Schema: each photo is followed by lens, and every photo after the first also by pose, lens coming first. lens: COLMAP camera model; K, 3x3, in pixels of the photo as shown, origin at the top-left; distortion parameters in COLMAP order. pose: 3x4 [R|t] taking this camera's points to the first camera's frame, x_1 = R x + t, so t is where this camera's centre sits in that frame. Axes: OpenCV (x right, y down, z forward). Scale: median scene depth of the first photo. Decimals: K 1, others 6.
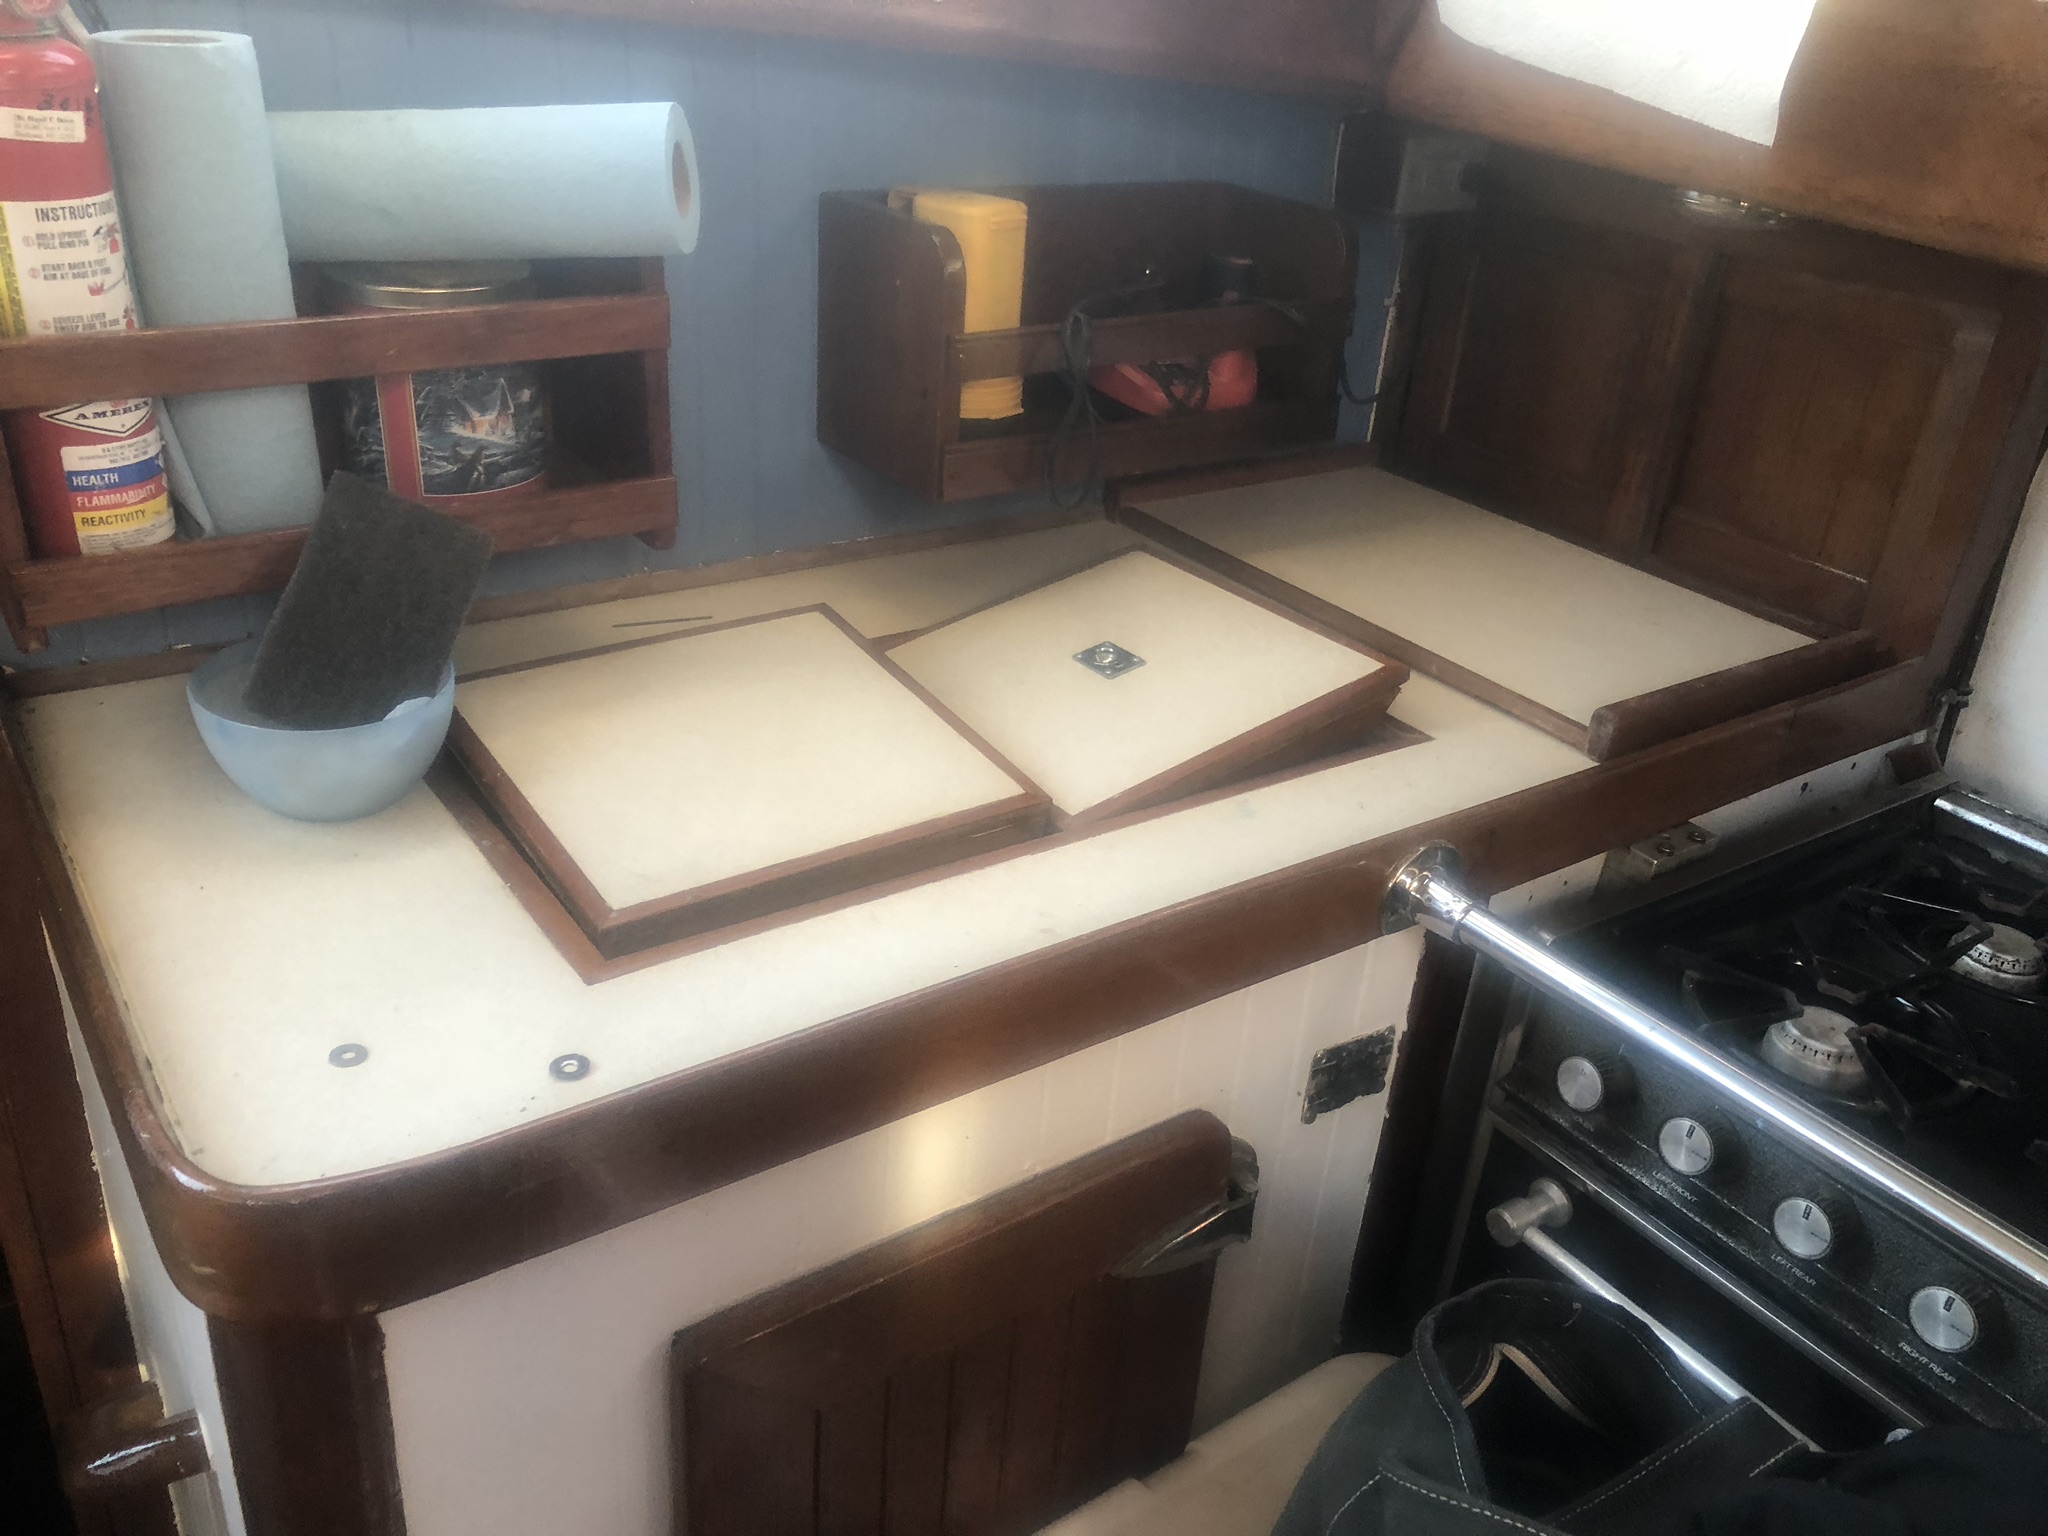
lens RADIAL K [[1655.5, 0, 1017.6], [0, 1655.5, 779.4], [0, 0, 1]] dist [0.010073, 0.023224]
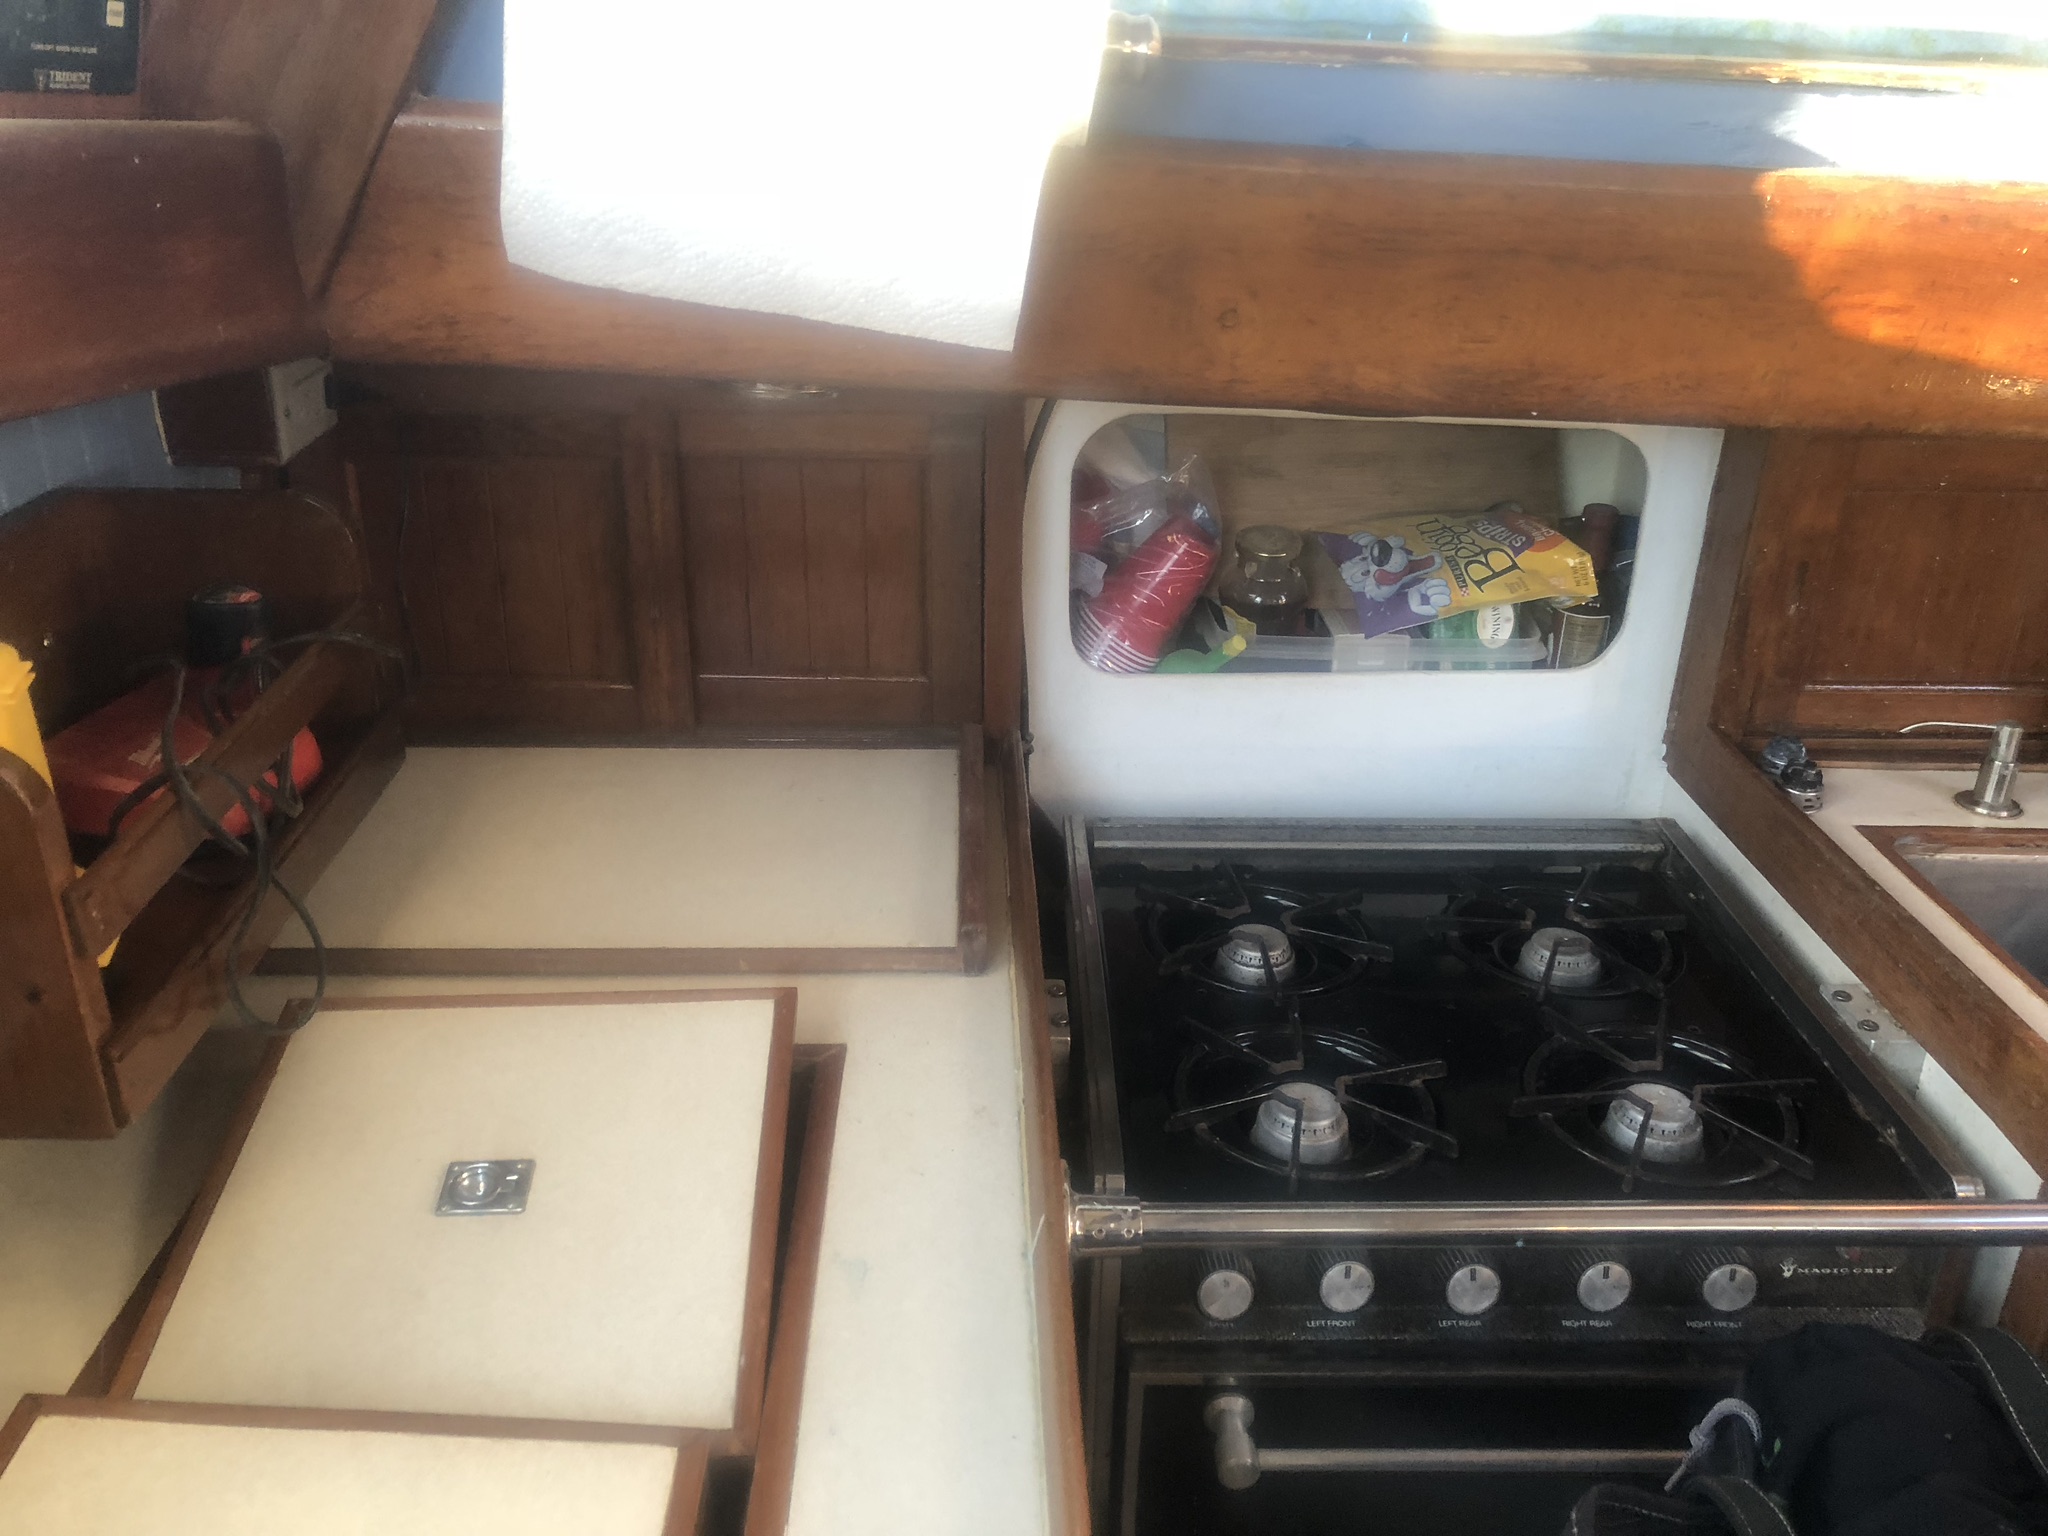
lens RADIAL K [[1655.5, 0, 1022.4], [0, 1655.5, 750.8], [0, 0, 1]] dist [0.010073, 0.023224]
pose [[0.555002, -0.392958, 0.733183, -0.327174], [0.408693, 0.896488, 0.171112, -0.332150], [-0.724529, 0.204679, 0.658152, 0.415307]]
